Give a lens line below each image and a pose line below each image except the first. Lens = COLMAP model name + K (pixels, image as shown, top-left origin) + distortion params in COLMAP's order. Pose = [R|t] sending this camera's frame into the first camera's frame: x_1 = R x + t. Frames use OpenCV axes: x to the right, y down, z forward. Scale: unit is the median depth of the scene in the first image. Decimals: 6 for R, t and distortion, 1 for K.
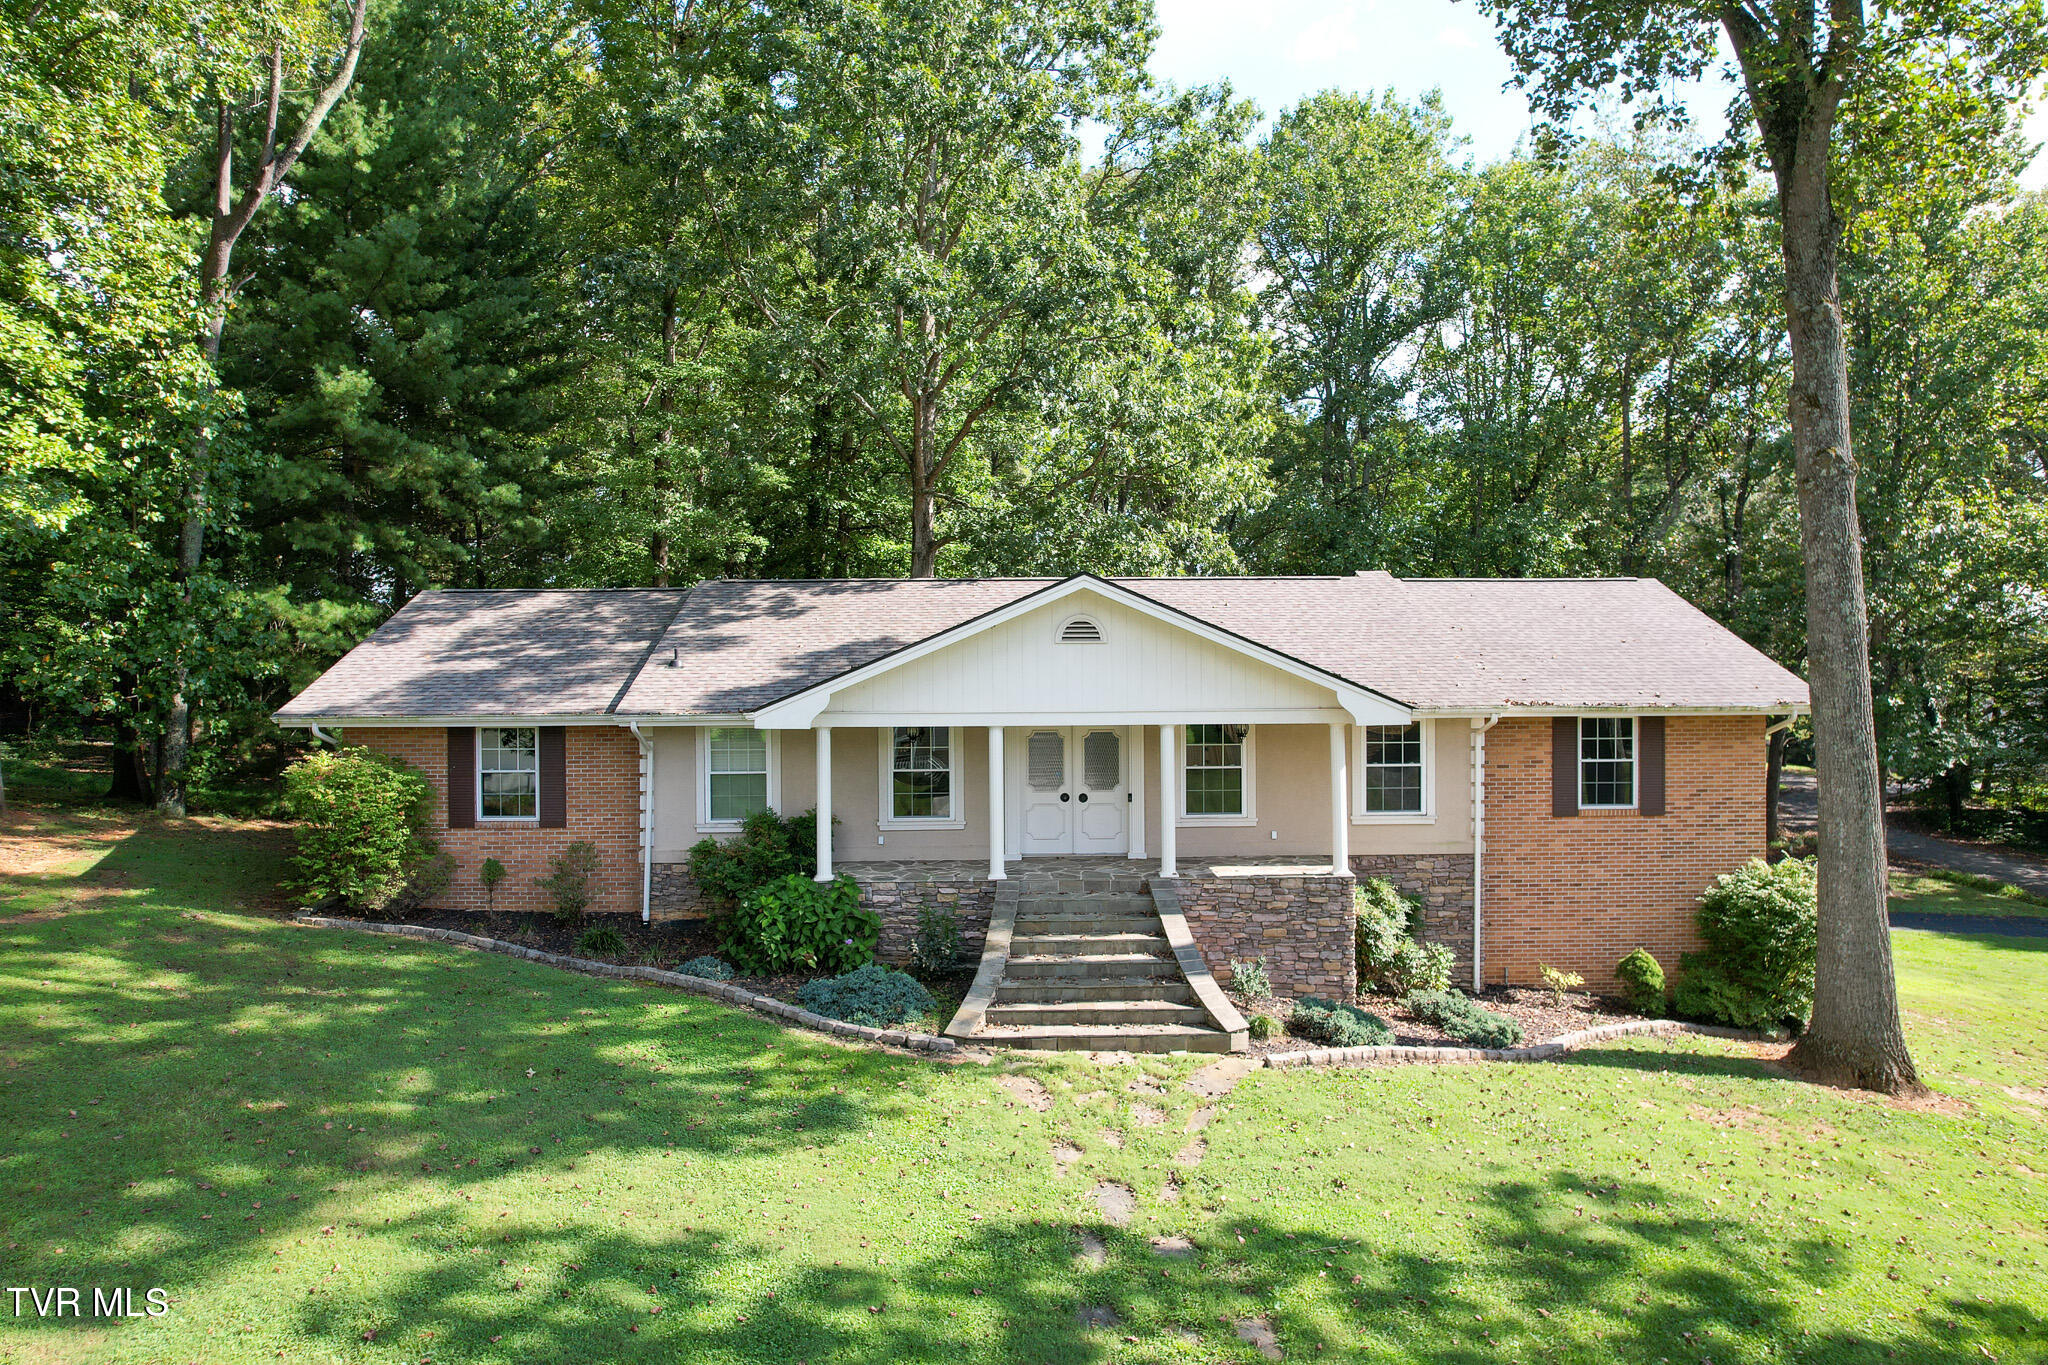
lens RADIAL K [[1317.3, 0, 1024.0], [0, 1317.3, 682.5], [0, 0, 1]] dist [-0.078344, 0.075504]
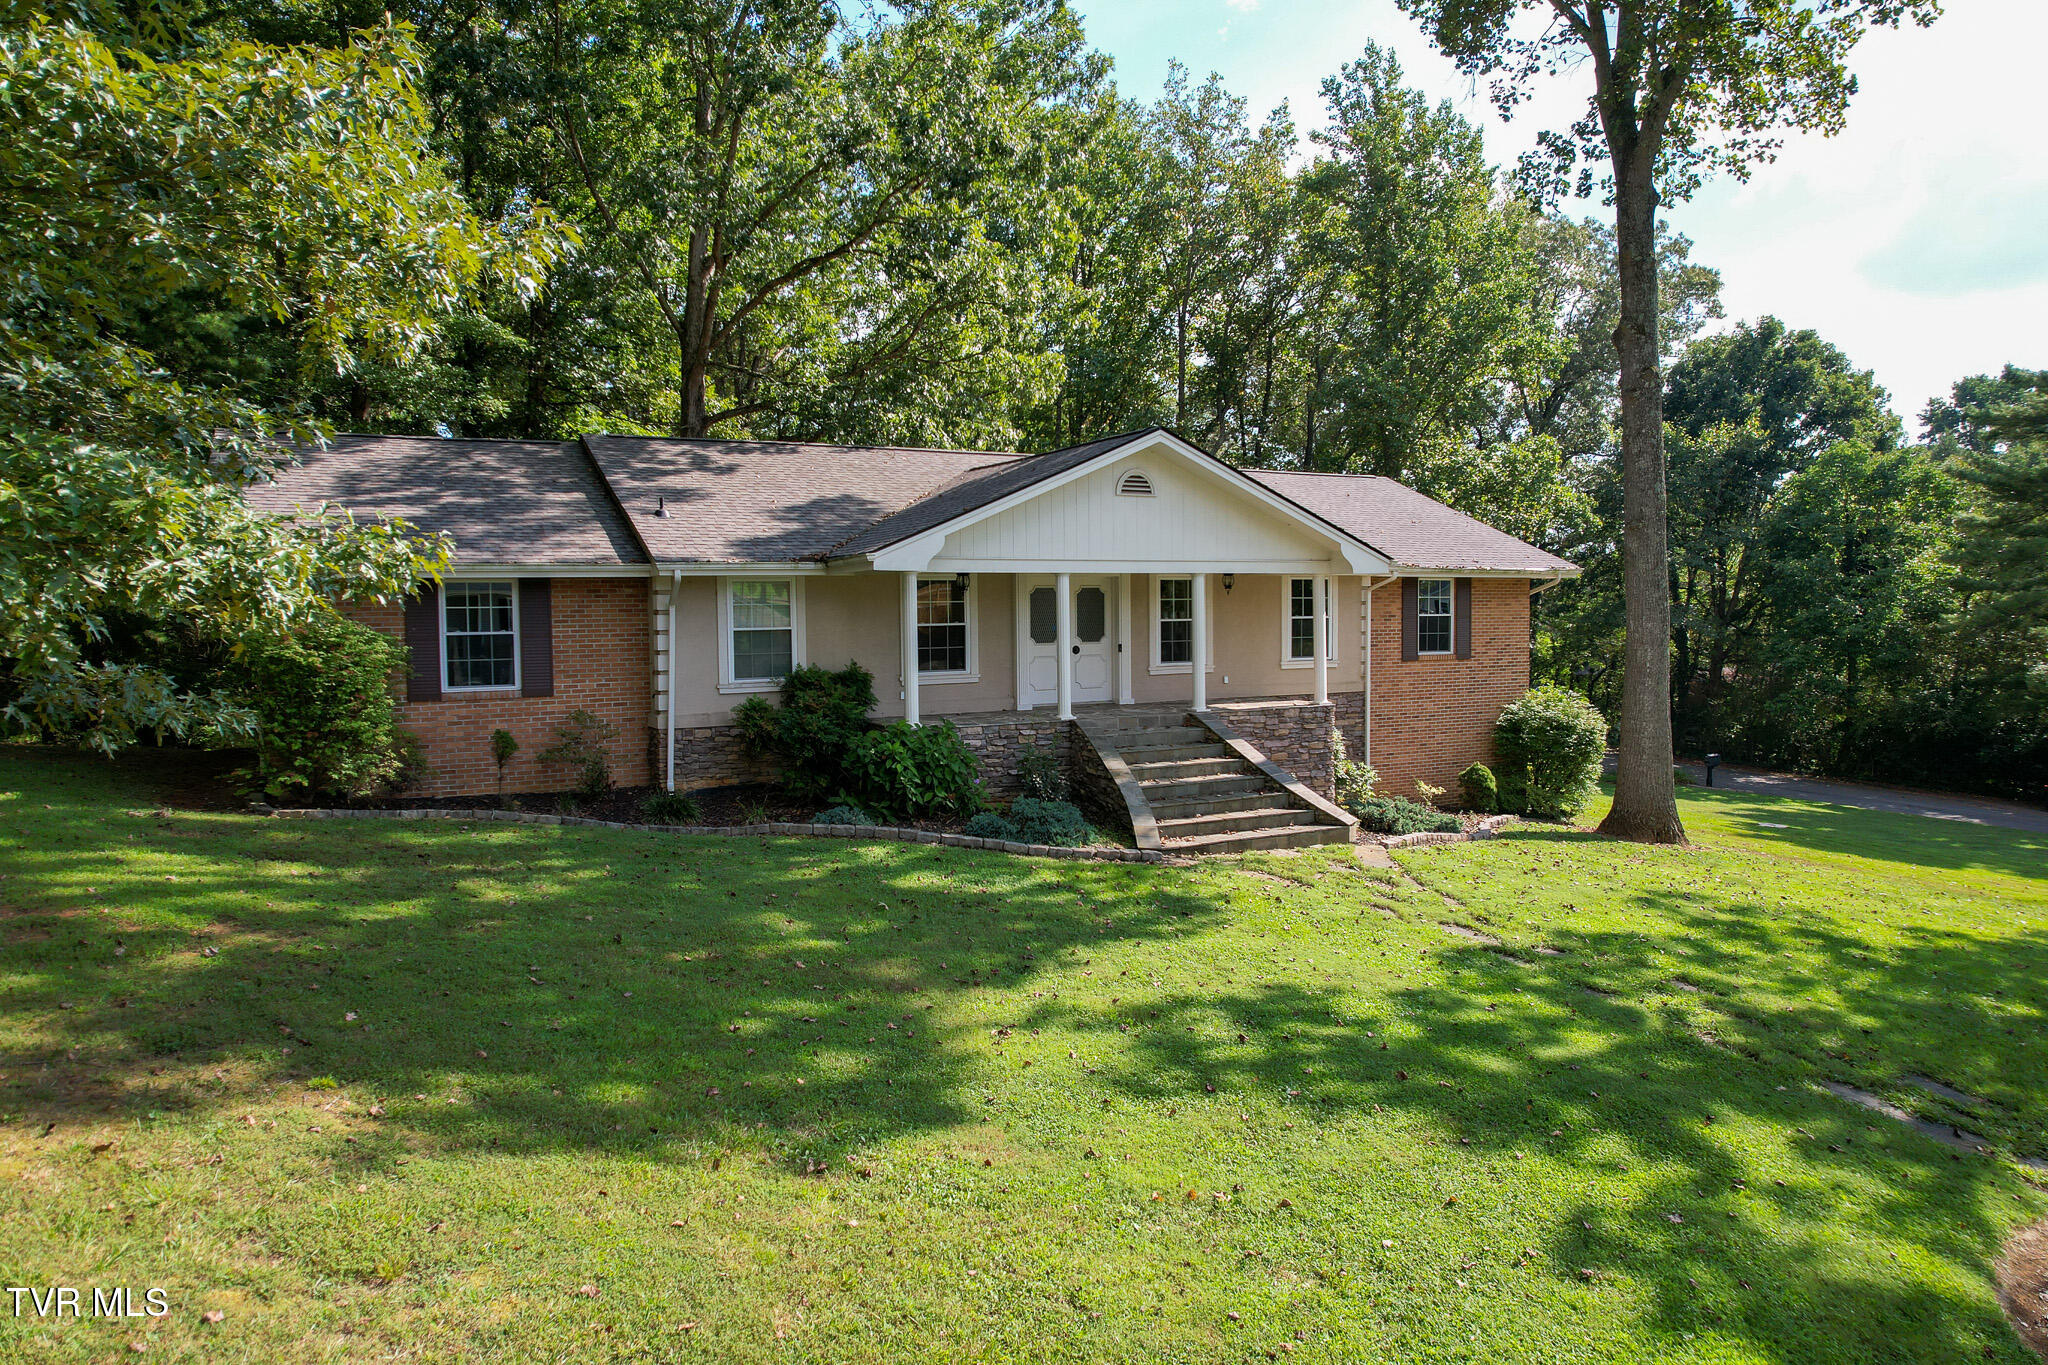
lens RADIAL K [[1317.3, 0, 1024.0], [0, 1317.3, 682.5], [0, 0, 1]] dist [-0.078344, 0.075504]
pose [[0.891627, -0.028541, 0.451871, -0.464418], [0.007411, 0.998798, 0.048462, 0.061495], [-0.452711, -0.039861, 0.890766, 0.073909]]
